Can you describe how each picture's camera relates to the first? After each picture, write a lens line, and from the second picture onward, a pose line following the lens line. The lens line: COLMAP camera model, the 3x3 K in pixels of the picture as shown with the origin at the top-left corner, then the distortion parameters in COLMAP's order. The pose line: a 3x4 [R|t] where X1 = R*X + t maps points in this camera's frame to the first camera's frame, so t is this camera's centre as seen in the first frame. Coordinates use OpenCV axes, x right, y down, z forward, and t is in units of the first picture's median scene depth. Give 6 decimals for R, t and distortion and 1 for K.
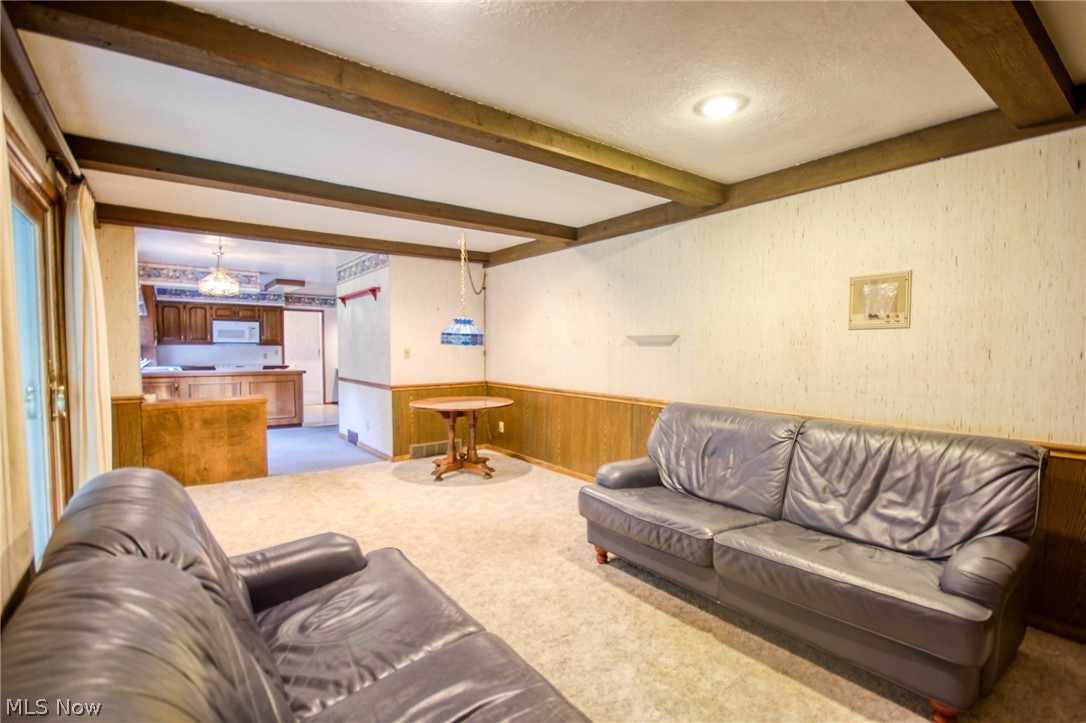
lens RADIAL K [[504.8, 0, 543.2], [0, 504.8, 369.1], [0, 0, 1]] dist [-0.003352, -0.001080]
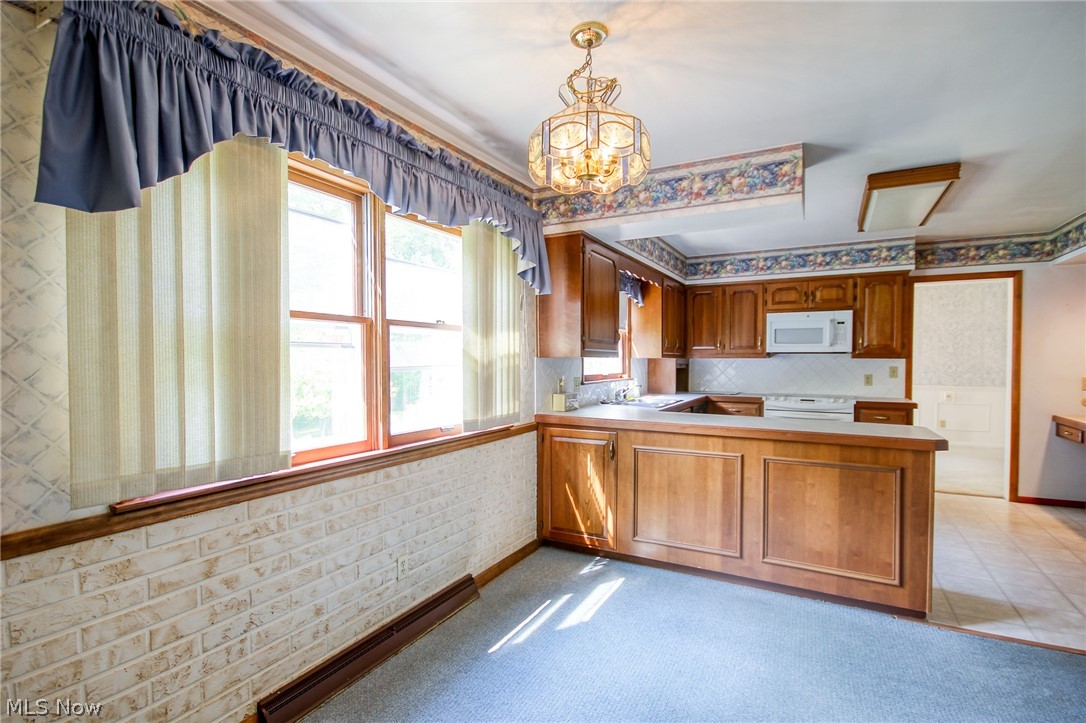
lens RADIAL K [[504.8, 0, 543.2], [0, 504.8, 369.1], [0, 0, 1]] dist [-0.003352, -0.001080]
pose [[0.402625, 0.016608, -0.915214, -0.245444], [-0.041421, 0.999142, -0.000091, -0.024274], [0.914427, 0.037946, 0.402968, 0.548257]]
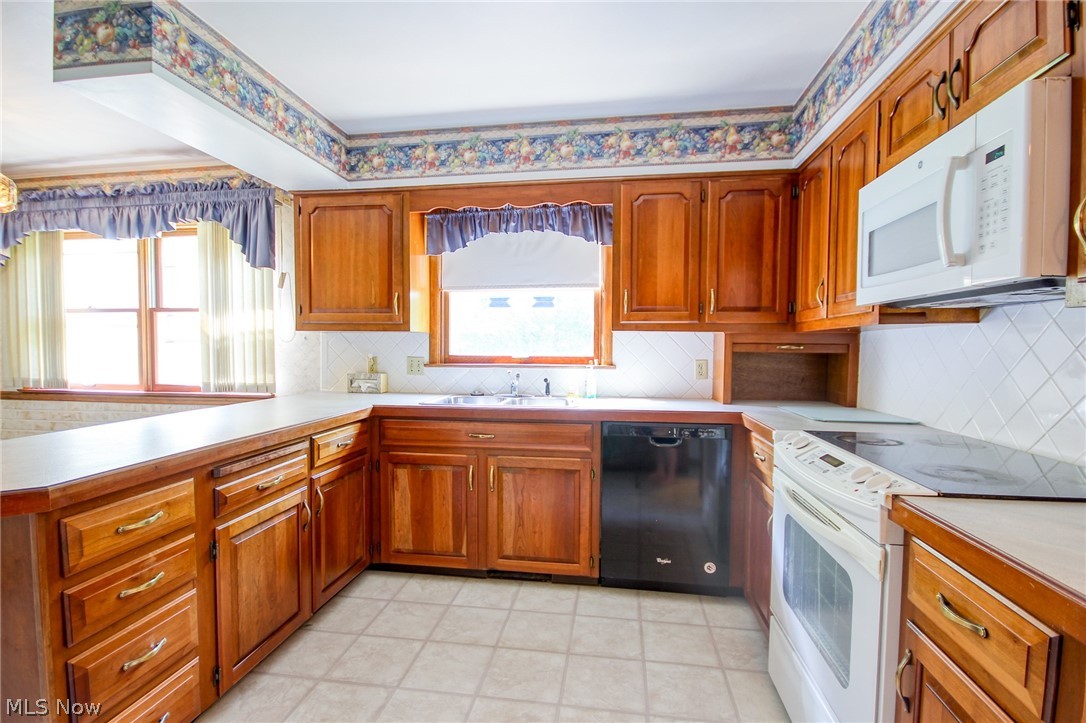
lens RADIAL K [[504.8, 0, 543.2], [0, 504.8, 369.1], [0, 0, 1]] dist [-0.003352, -0.001080]
pose [[-0.711398, 0.028399, -0.702215, -0.470627], [-0.037579, 0.996217, 0.078359, -0.042959], [0.701784, 0.082133, -0.707639, 1.118820]]
